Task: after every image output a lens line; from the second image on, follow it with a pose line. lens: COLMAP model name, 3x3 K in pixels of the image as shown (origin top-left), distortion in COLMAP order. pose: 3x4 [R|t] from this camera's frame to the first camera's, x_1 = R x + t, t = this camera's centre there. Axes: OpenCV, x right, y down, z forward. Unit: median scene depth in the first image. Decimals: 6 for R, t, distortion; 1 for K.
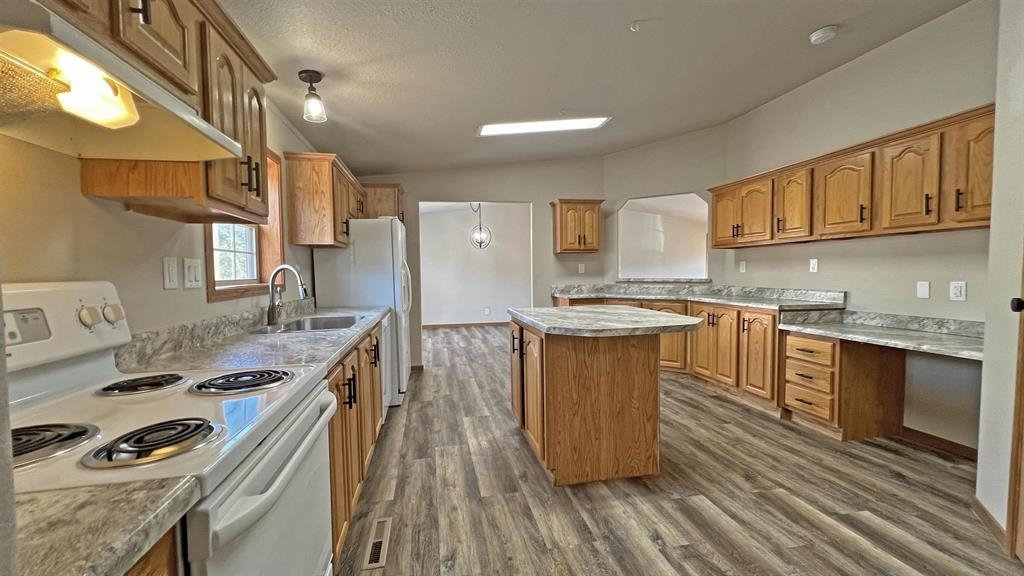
lens RADIAL K [[409.9, 0, 512.0], [0, 409.9, 288.0], [0, 0, 1]] dist [-0.000370, 0.000887]
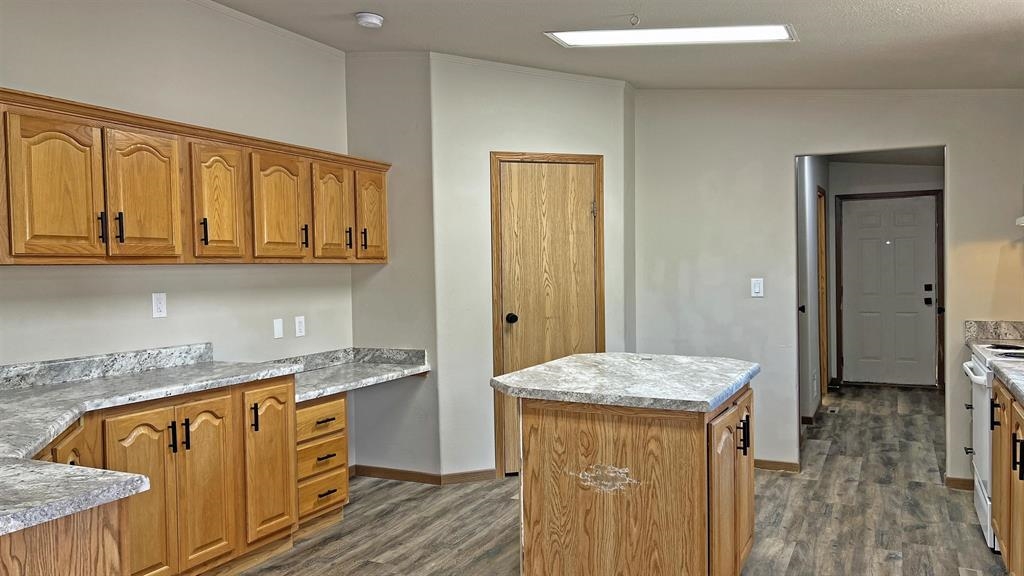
lens RADIAL K [[773.1, 0, 506.5], [0, 773.1, 287.7], [0, 0, 1]] dist [0.074942, -0.090998]
pose [[-0.786272, 0.011434, 0.617775, -0.336790], [0.052011, 0.997505, 0.047735, -0.114754], [-0.615688, 0.069664, -0.784905, 1.687047]]
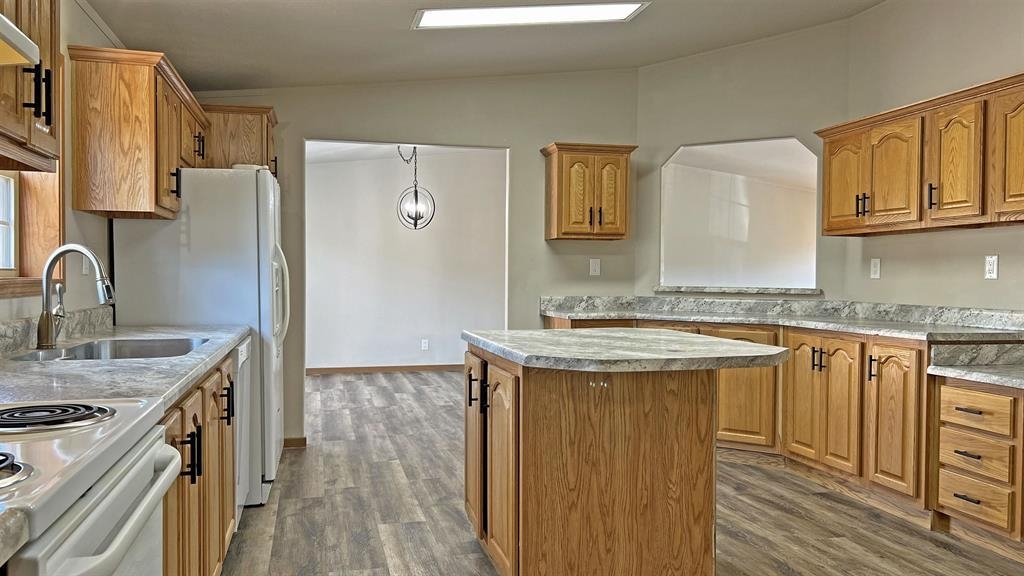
lens RADIAL K [[773.1, 0, 506.5], [0, 773.1, 287.7], [0, 0, 1]] dist [0.074942, -0.090998]
pose [[0.998897, 0.017958, 0.043393, 0.004106], [-0.016824, 0.999511, -0.026360, 0.016737], [-0.043845, 0.025601, 0.998710, -0.086079]]
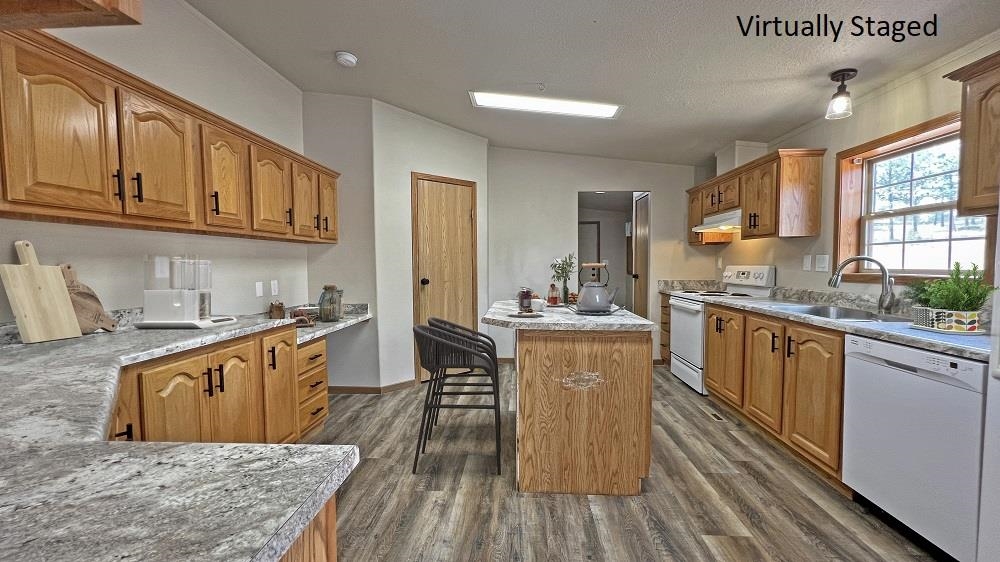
lens RADIAL K [[400.3, 0, 500.0], [0, 400.3, 281.0], [0, 0, 1]] dist [-0.000370, 0.000887]
pose [[-0.965984, 0.007828, 0.258482, 0.064248], [0.029605, 0.996318, 0.080463, -0.074020], [-0.256901, 0.085379, -0.962659, 1.601923]]
